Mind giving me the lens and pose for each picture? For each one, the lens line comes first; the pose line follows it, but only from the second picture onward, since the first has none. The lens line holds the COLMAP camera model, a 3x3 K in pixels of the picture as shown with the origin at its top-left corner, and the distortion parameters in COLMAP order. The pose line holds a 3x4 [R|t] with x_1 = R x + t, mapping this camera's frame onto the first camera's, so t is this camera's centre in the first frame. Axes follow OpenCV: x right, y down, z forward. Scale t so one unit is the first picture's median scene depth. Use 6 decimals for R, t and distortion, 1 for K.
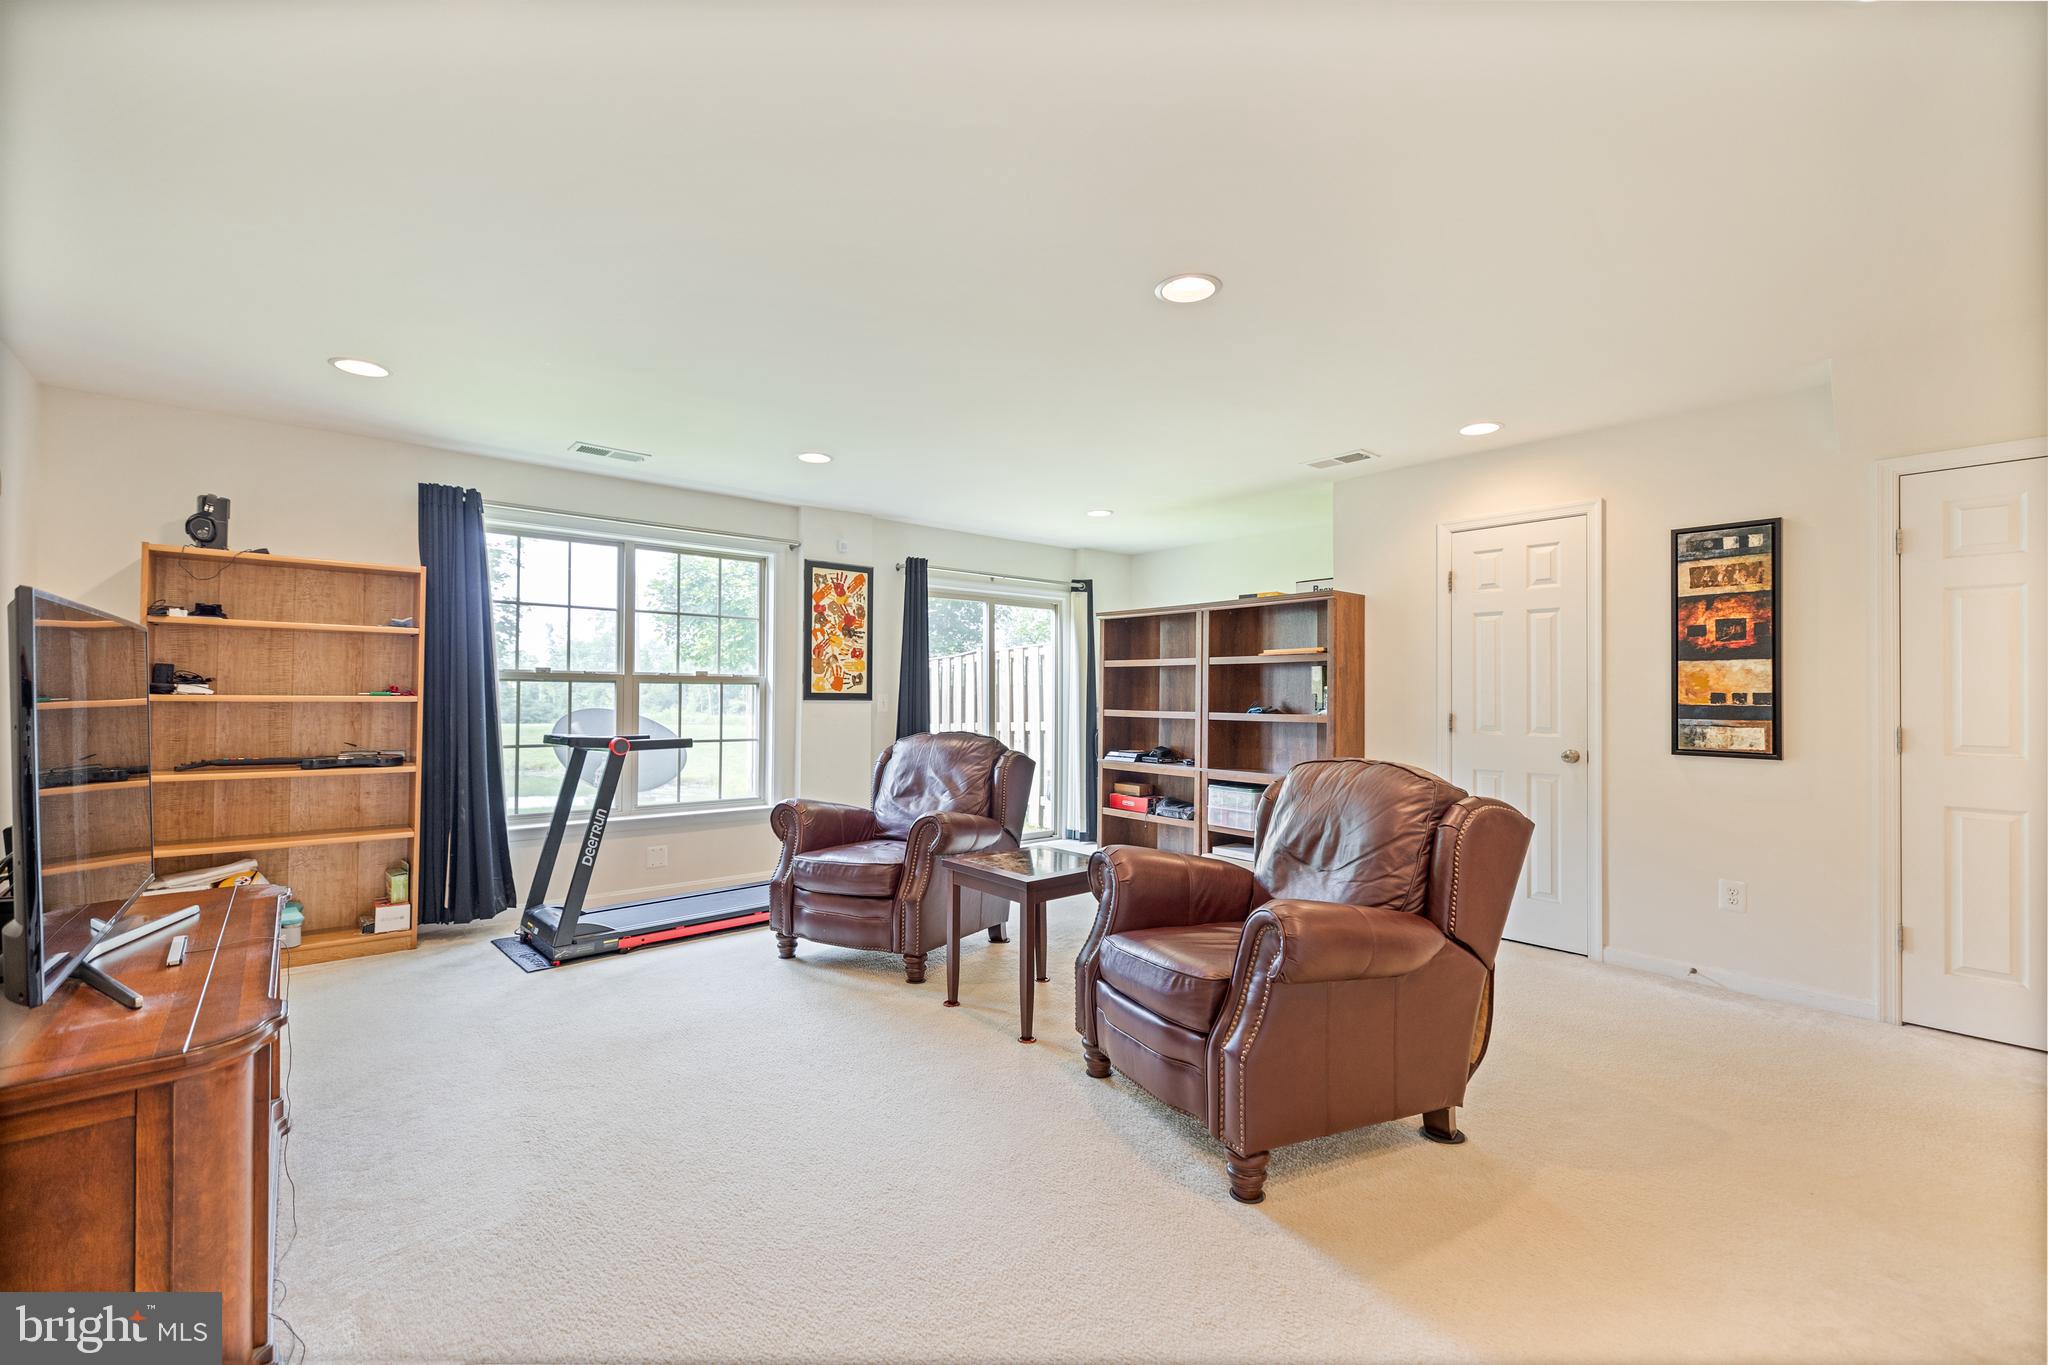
lens RADIAL K [[863.9, 0, 1029.6], [0, 863.9, 689.0], [0, 0, 1]] dist [0.001718, 0.000344]
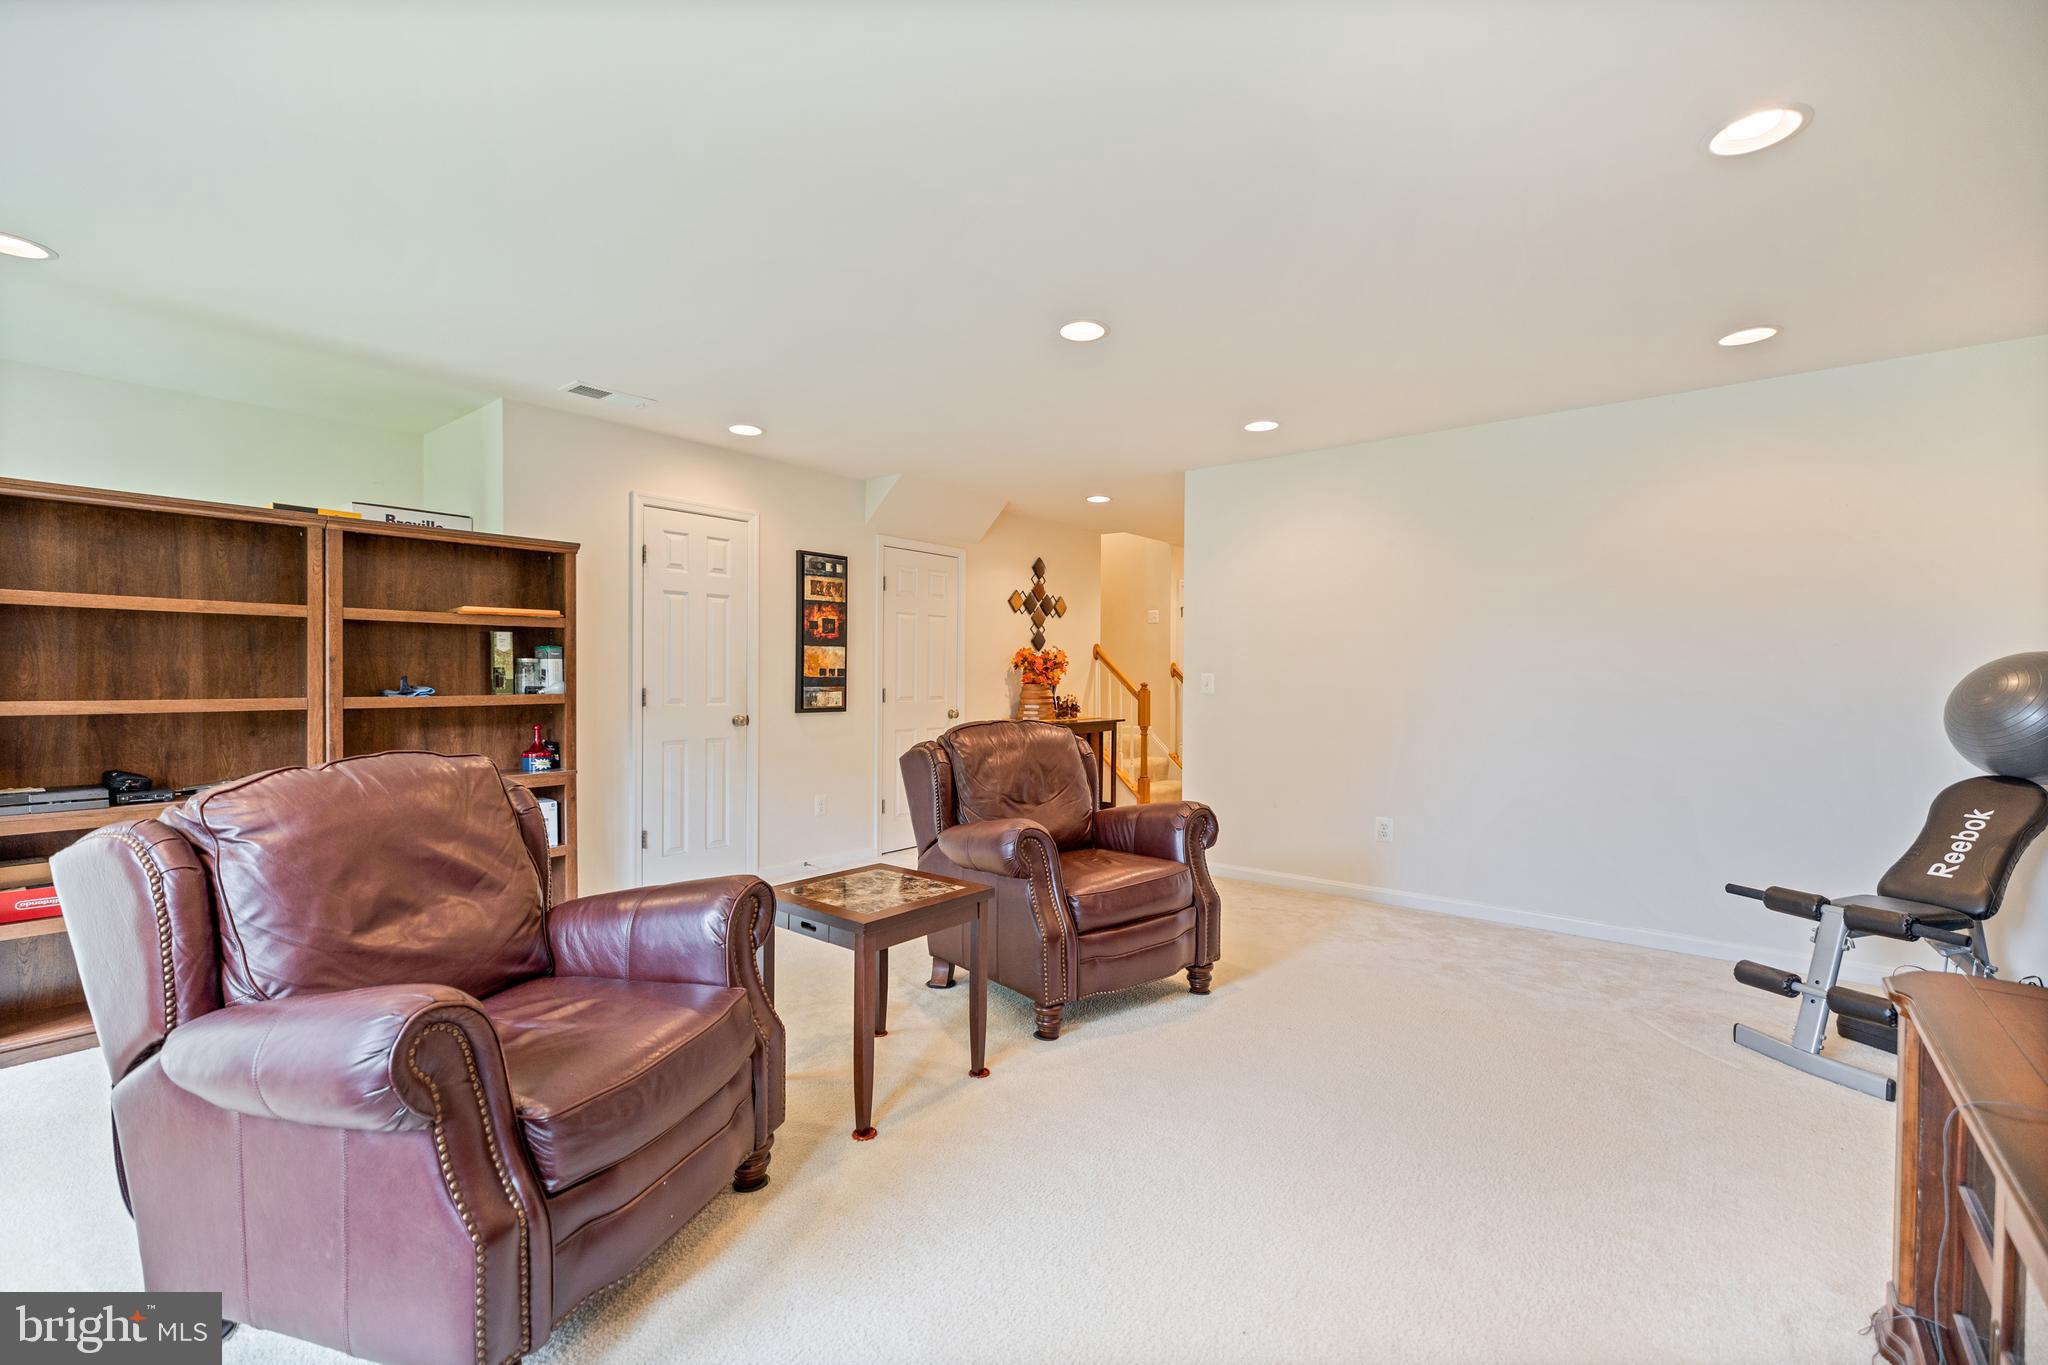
lens RADIAL K [[863.9, 0, 1029.6], [0, 863.9, 689.0], [0, 0, 1]] dist [0.001718, 0.000344]
pose [[-0.186919, -0.018949, 0.982193, -0.702536], [-0.007607, 0.999812, 0.017841, 0.010322], [-0.982346, -0.004137, -0.187028, 0.924271]]
